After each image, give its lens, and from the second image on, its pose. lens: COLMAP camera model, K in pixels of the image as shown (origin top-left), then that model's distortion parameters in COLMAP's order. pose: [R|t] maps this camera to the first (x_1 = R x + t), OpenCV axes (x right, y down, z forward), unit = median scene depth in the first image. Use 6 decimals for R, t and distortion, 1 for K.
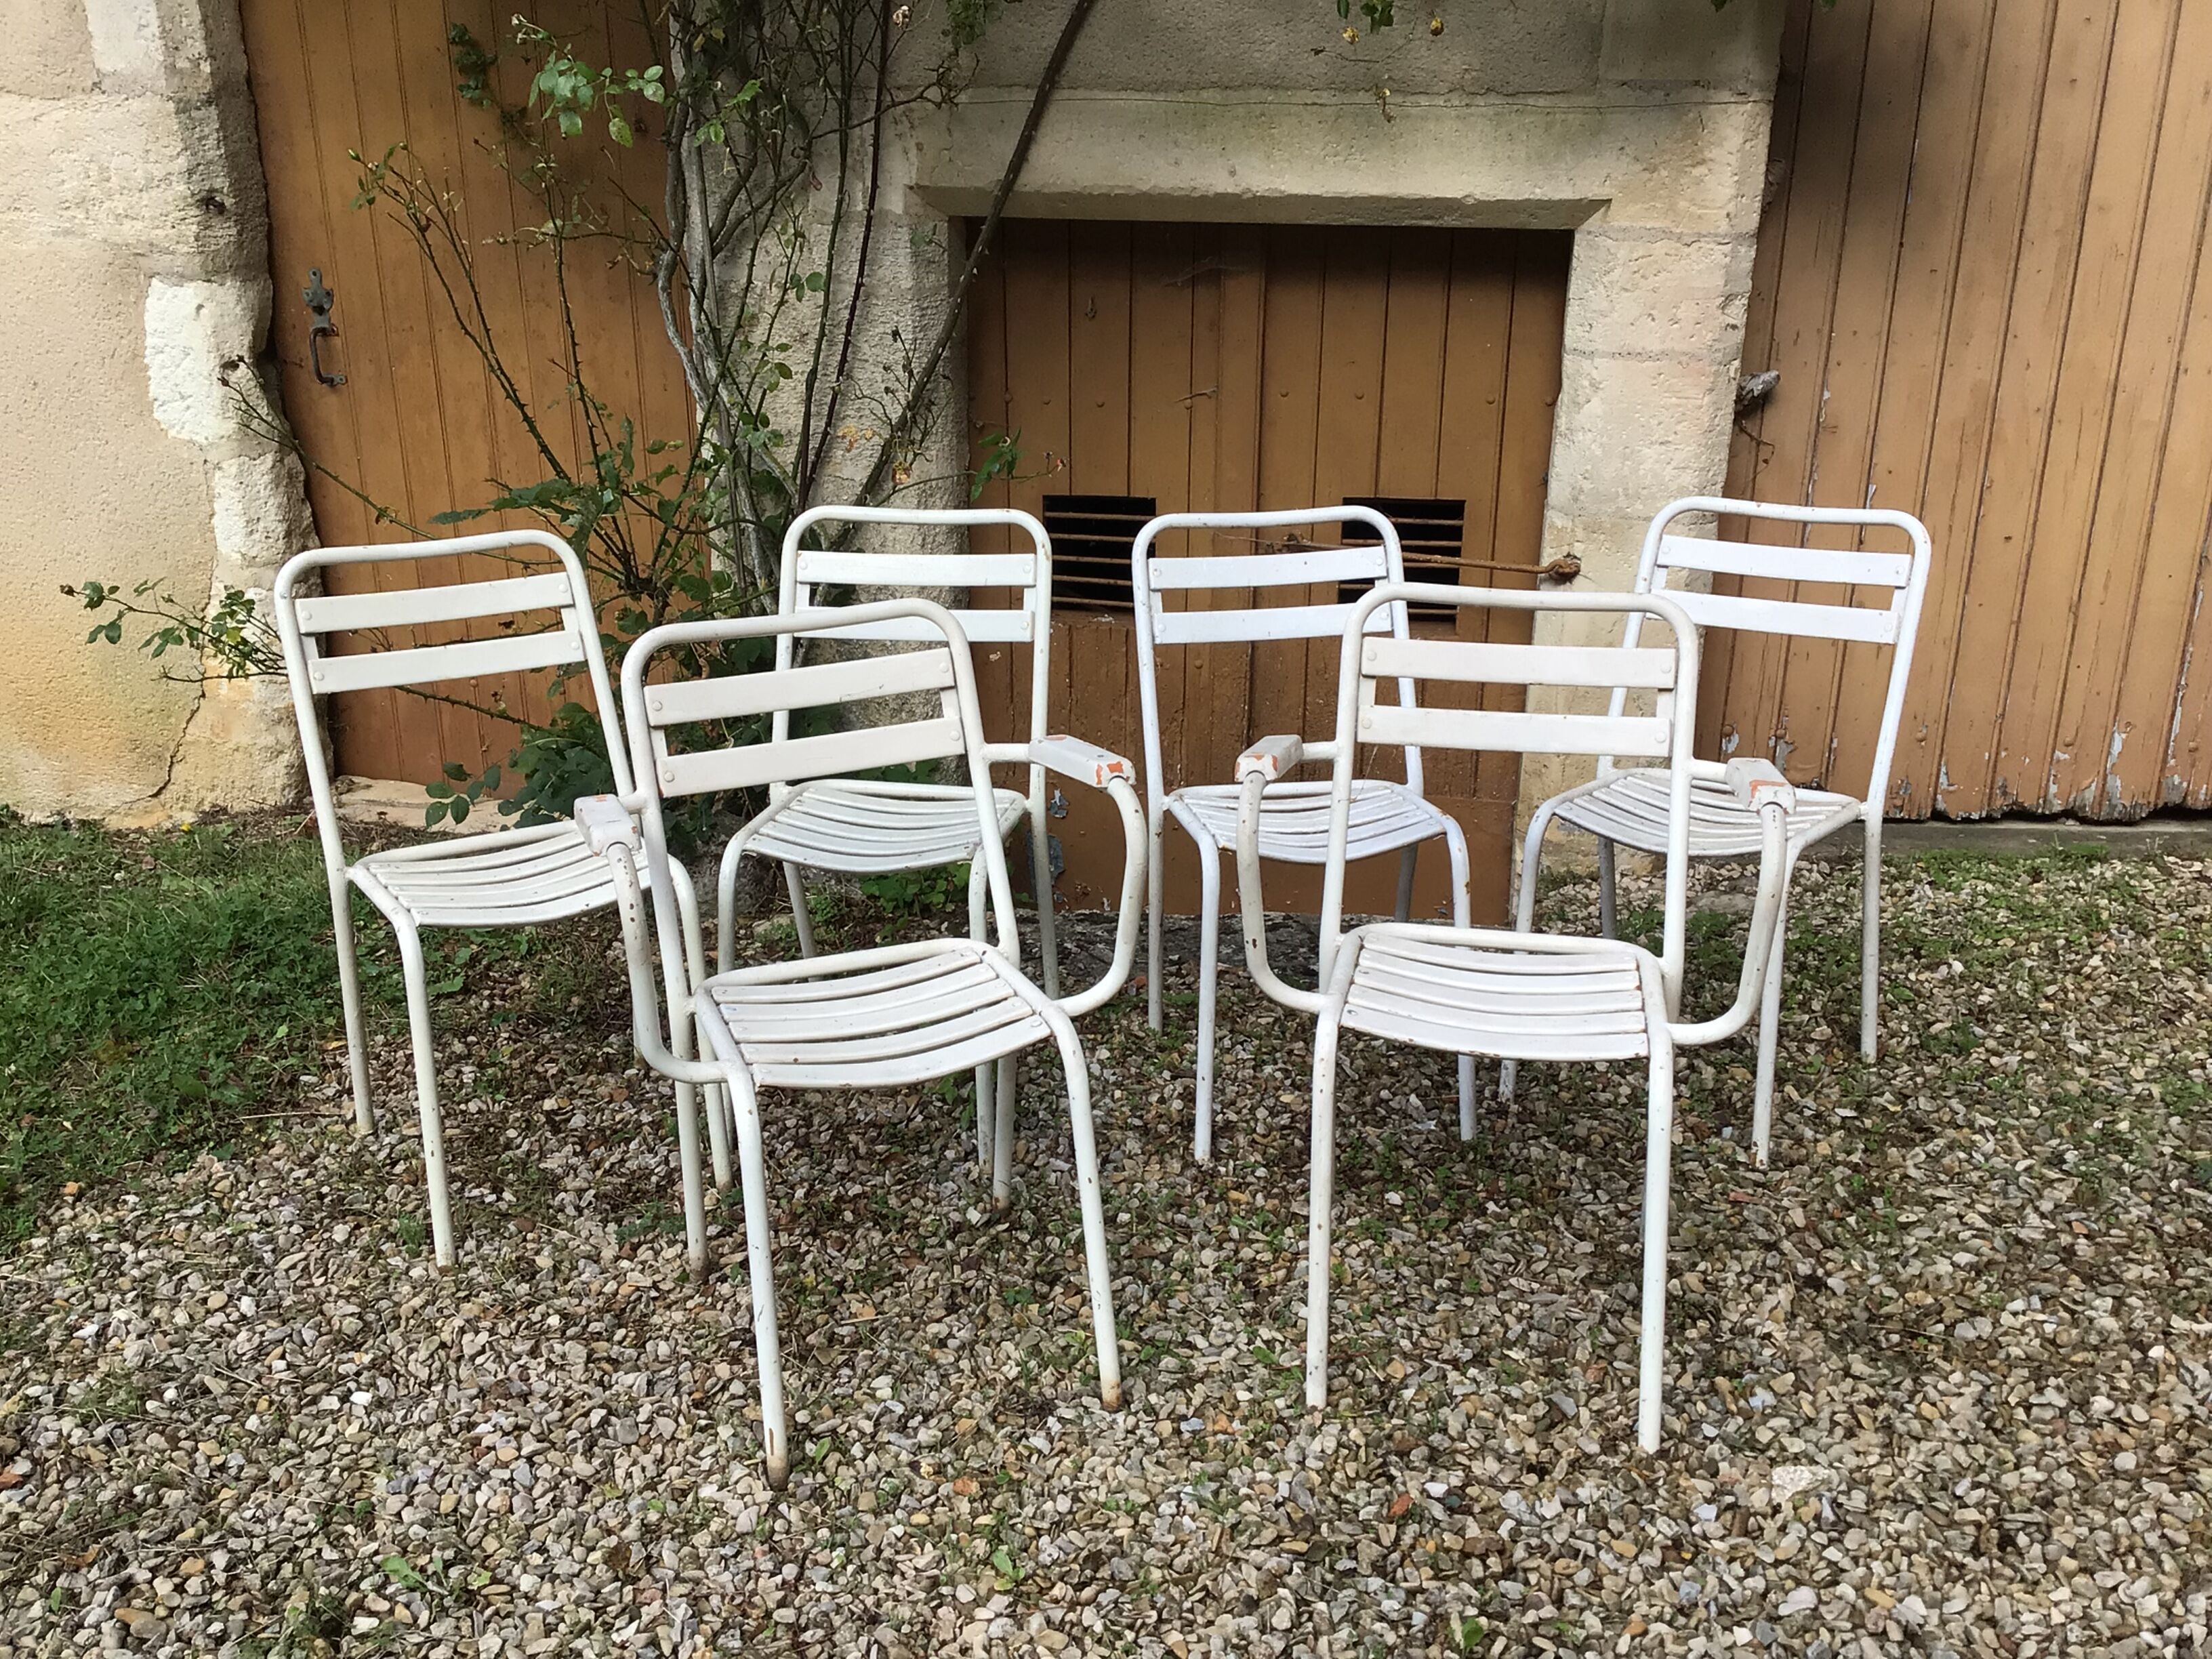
lens RADIAL K [[1984.9, 0, 1097.6], [0, 1984.9, 825.9], [0, 0, 1]] dist [0.124114, -0.244768]
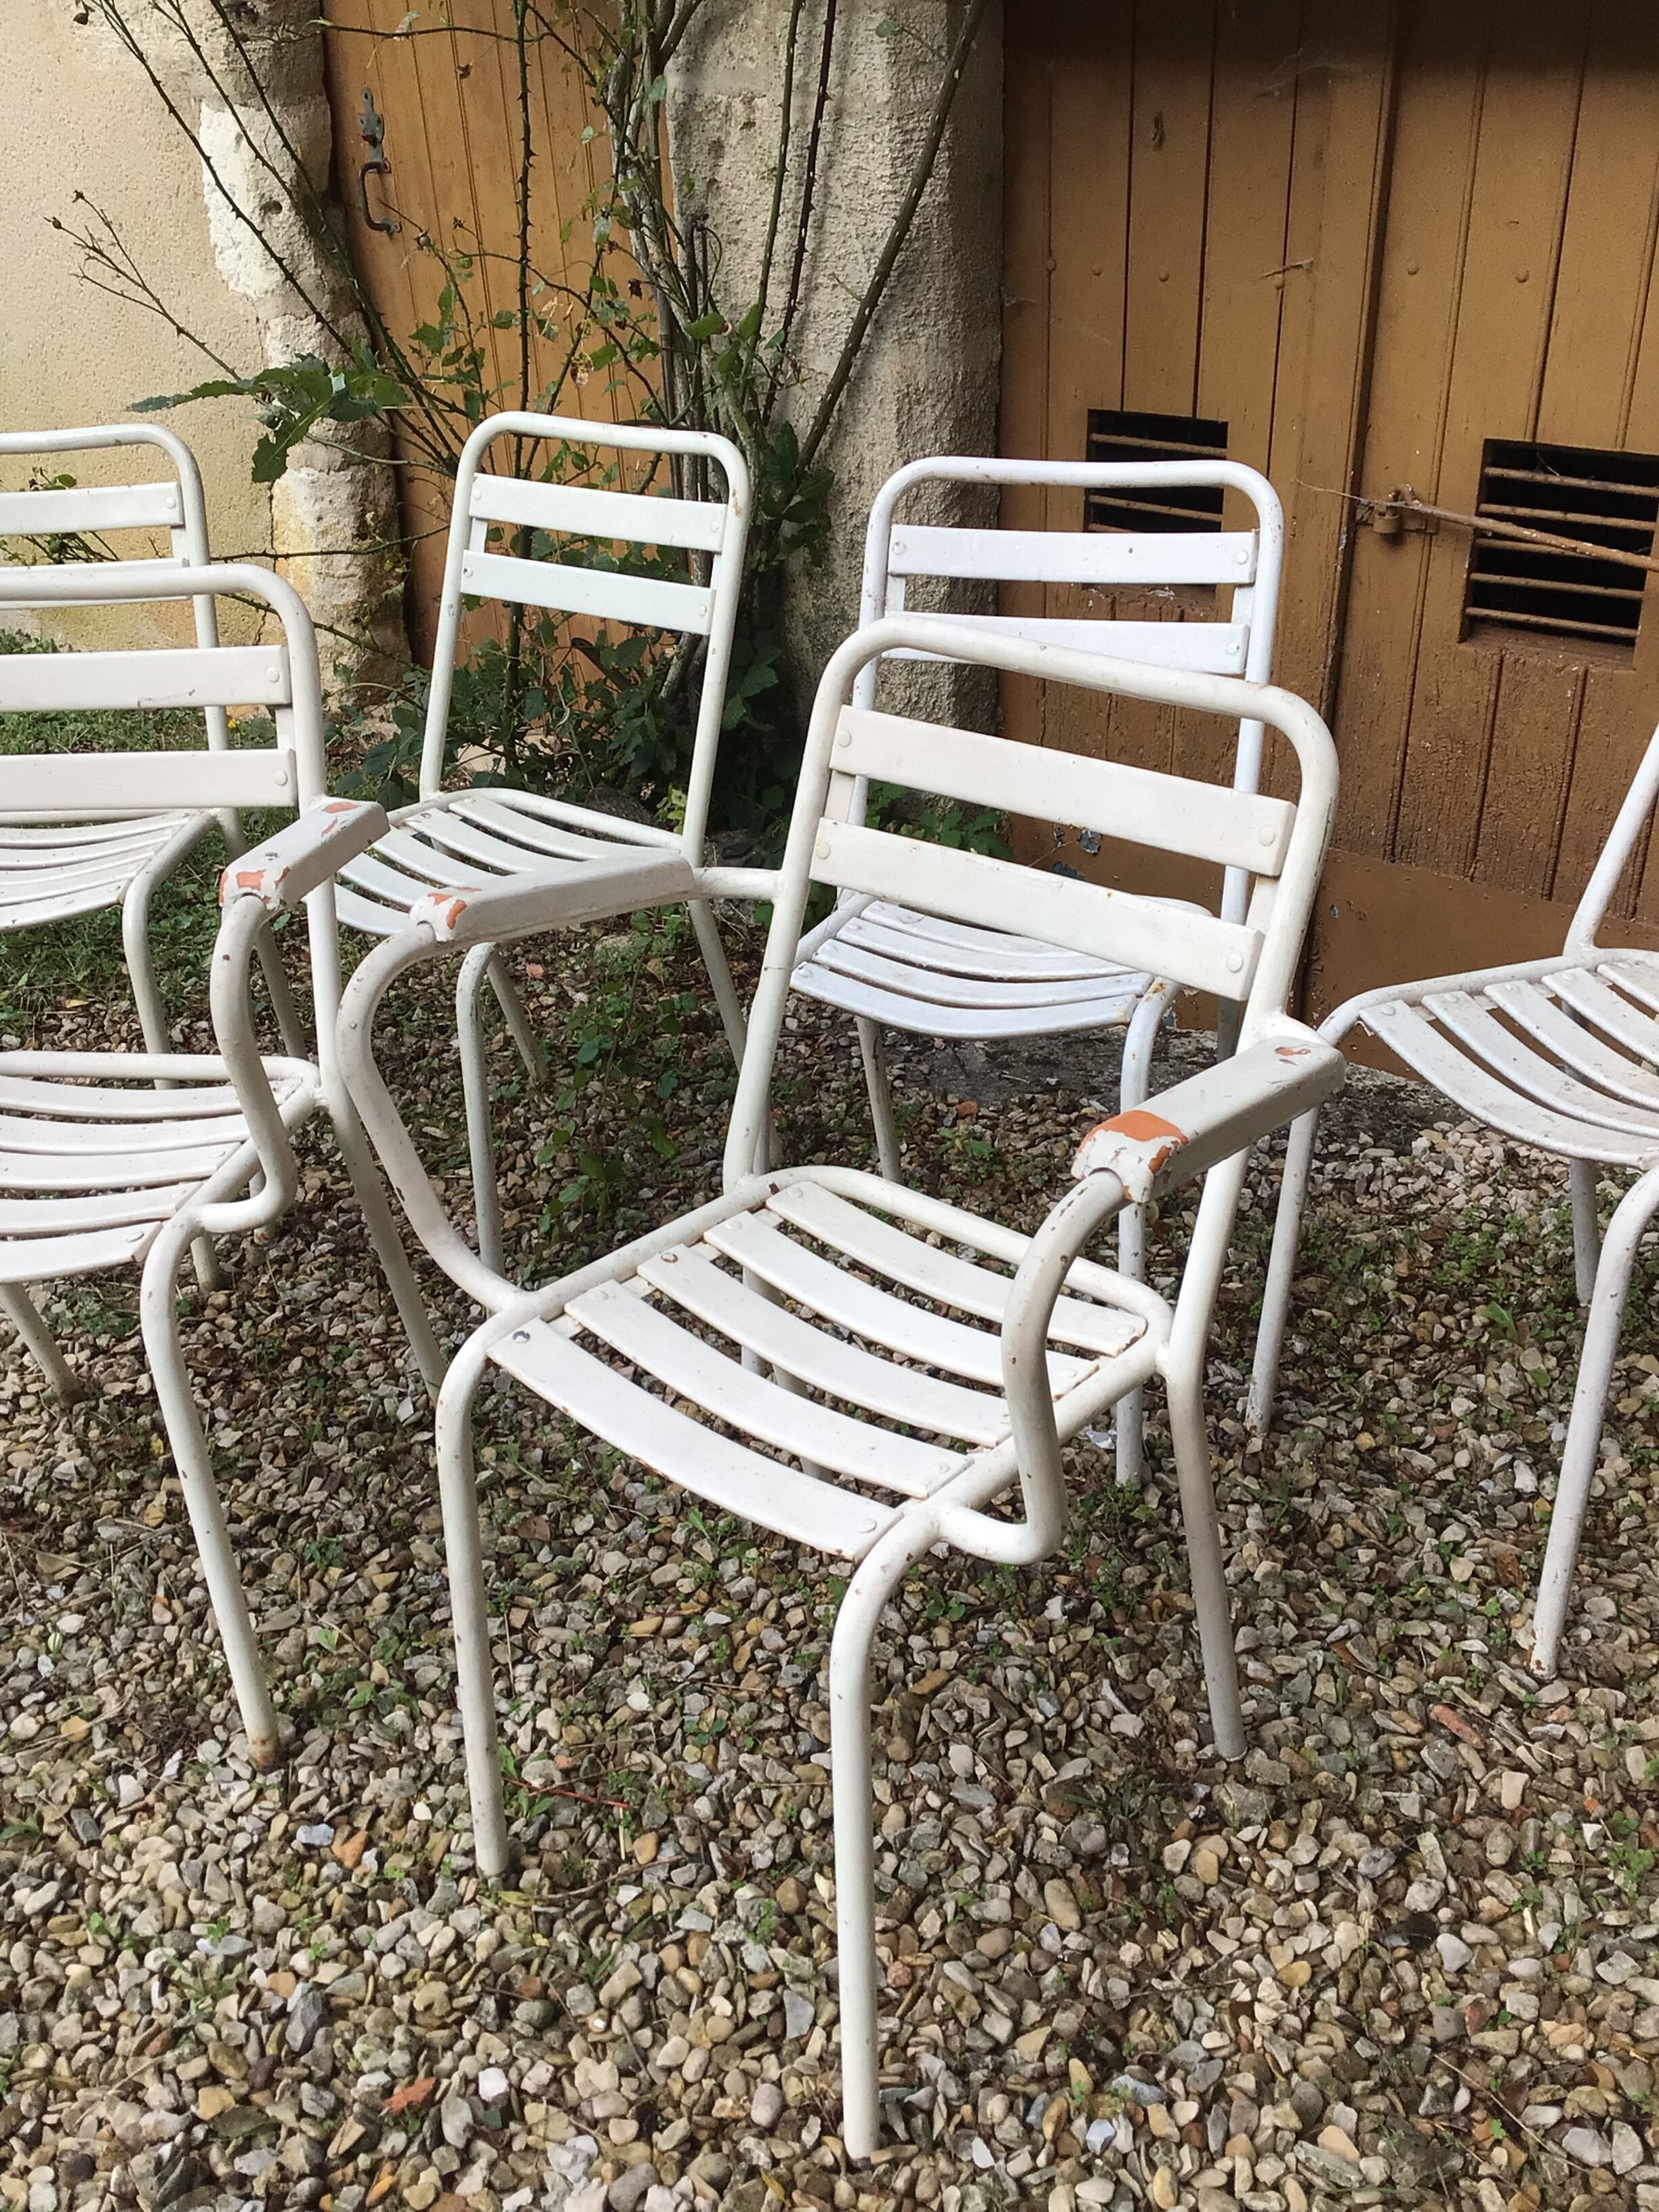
lens RADIAL K [[1984.9, 0, 824.0], [0, 1984.9, 1103.3], [0, 0, 1]] dist [0.124114, -0.244768]
pose [[0.883933, 0.203751, -0.420889, 0.386494], [-0.122621, 0.969580, 0.211847, -0.100466], [0.451249, -0.135649, 0.882028, 0.432905]]
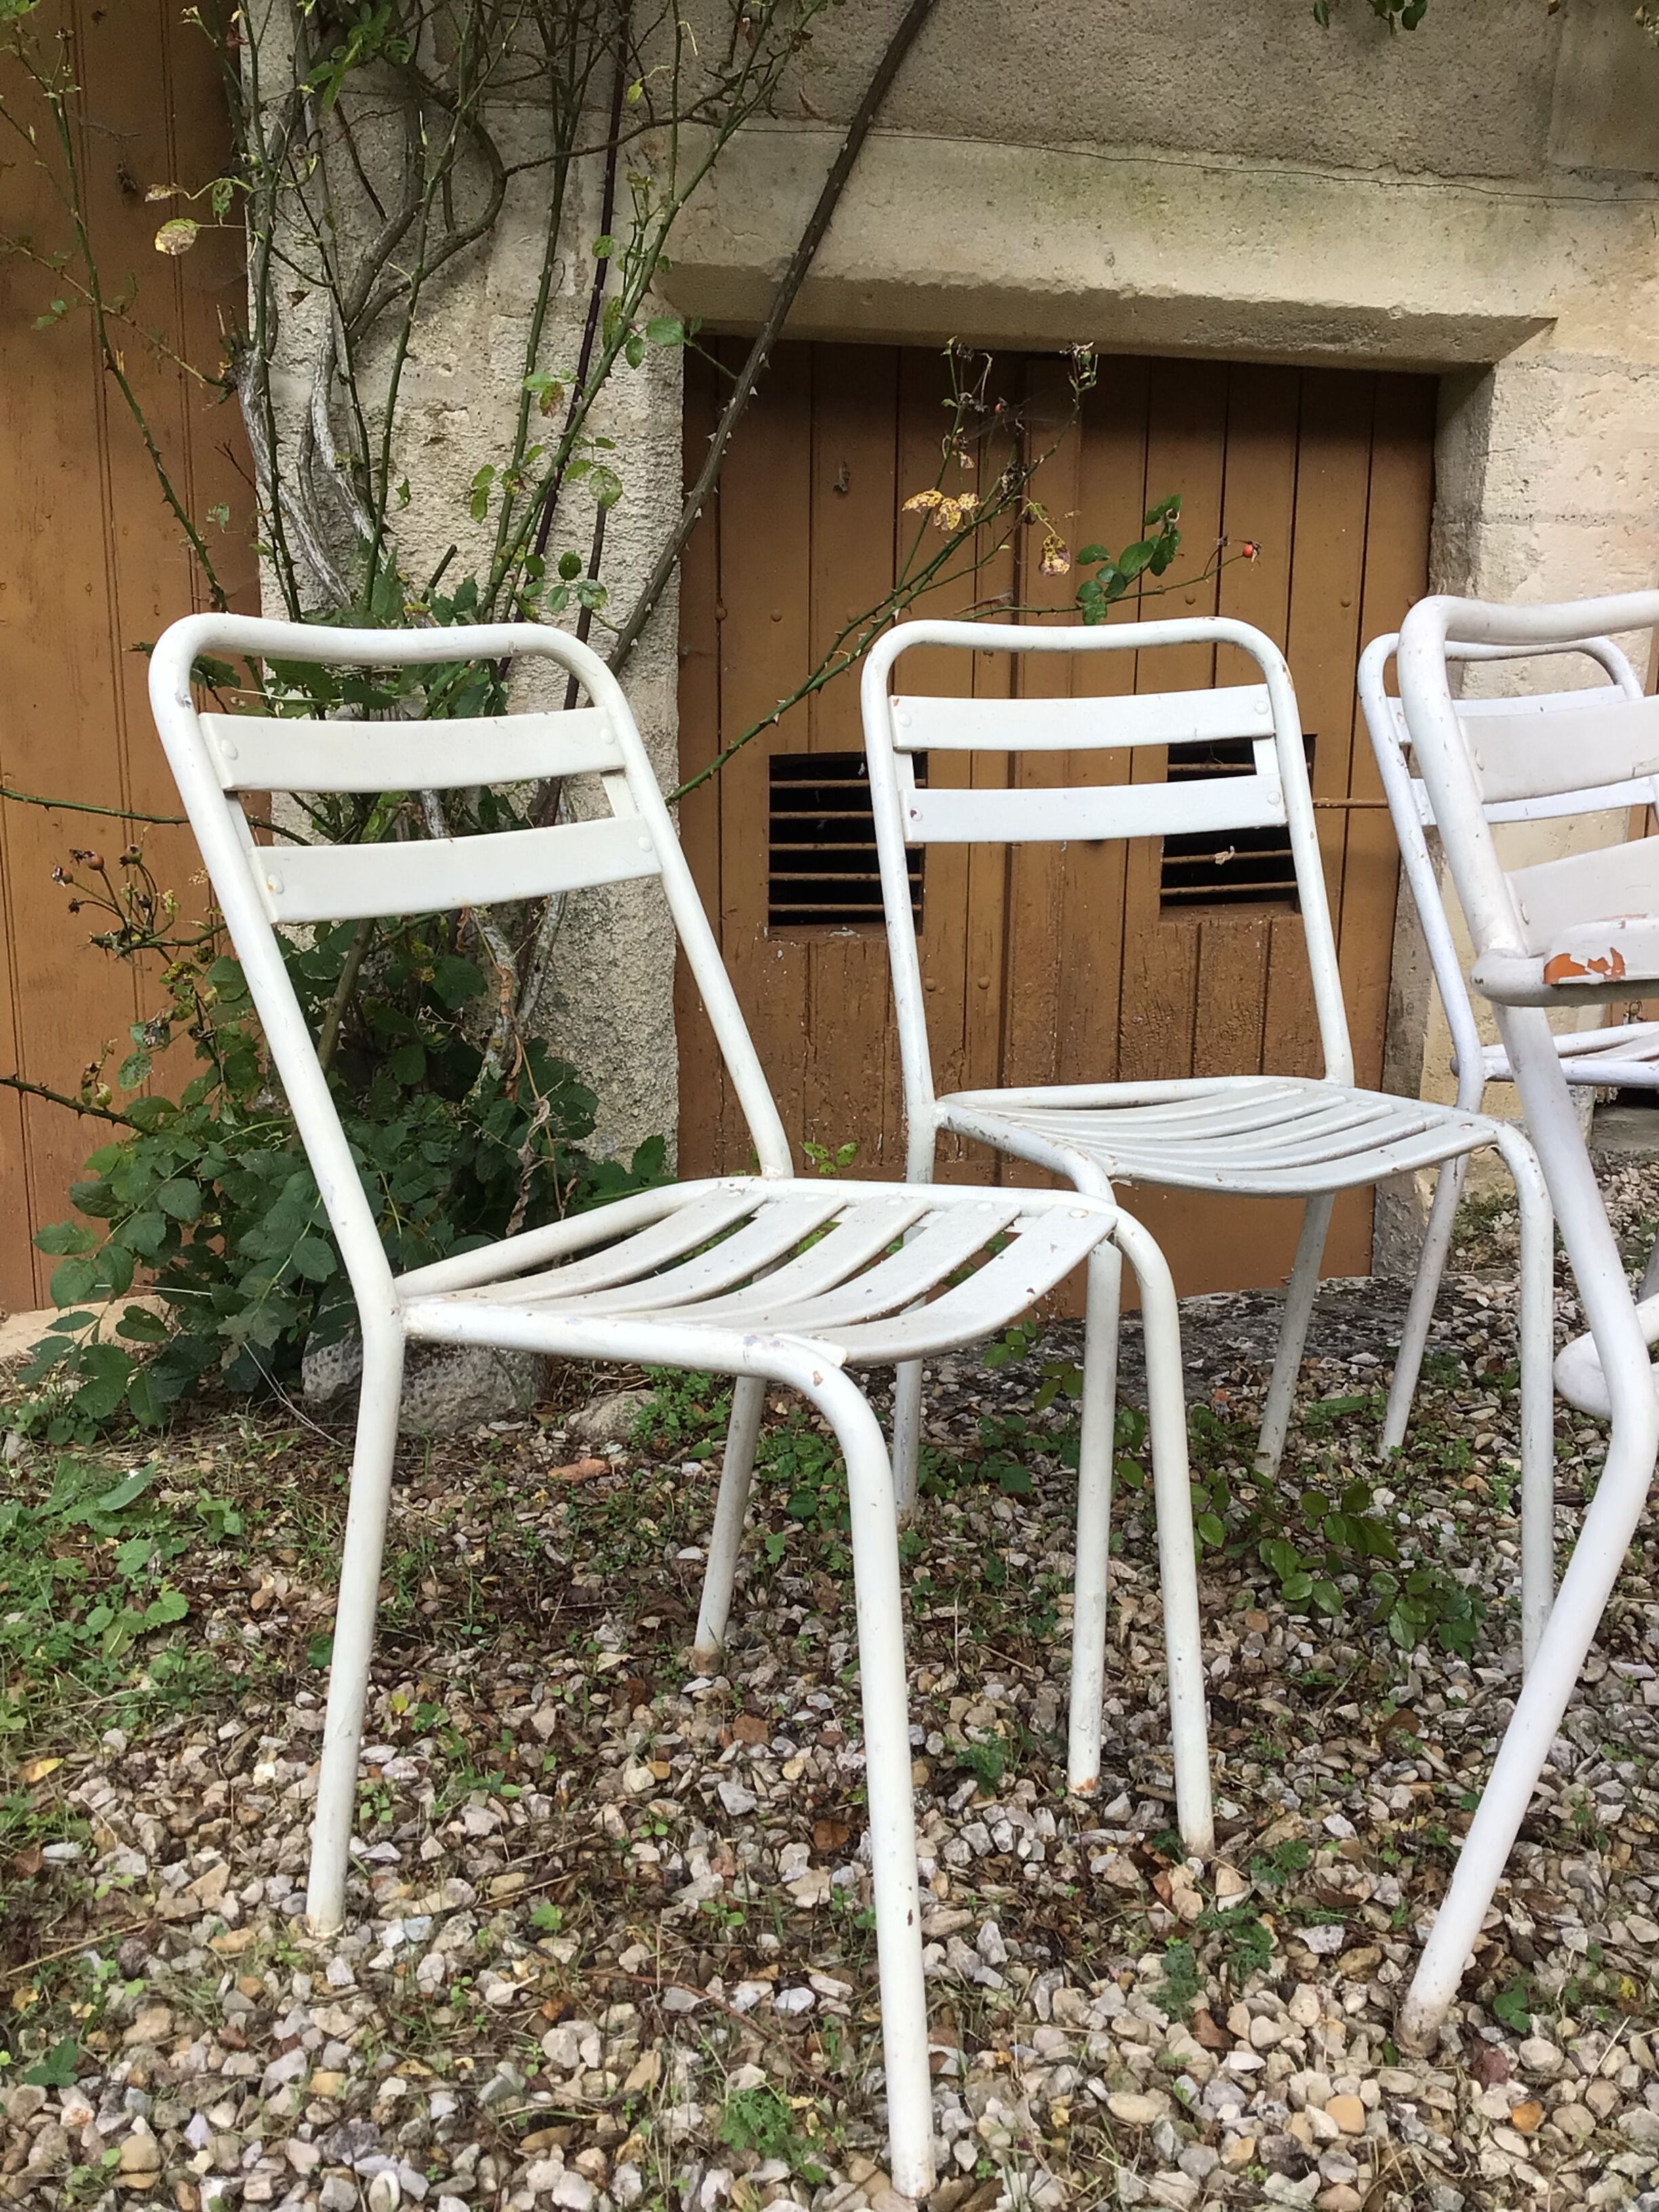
lens RADIAL K [[1990.2, 0, 837.8], [0, 1990.2, 1107.5], [0, 0, 1]] dist [0.111245, -0.219658]
pose [[0.898151, -0.095683, 0.429150, -0.495677], [0.147292, 0.985115, -0.088622, 0.031837], [-0.414283, 0.142807, 0.898875, 0.597444]]
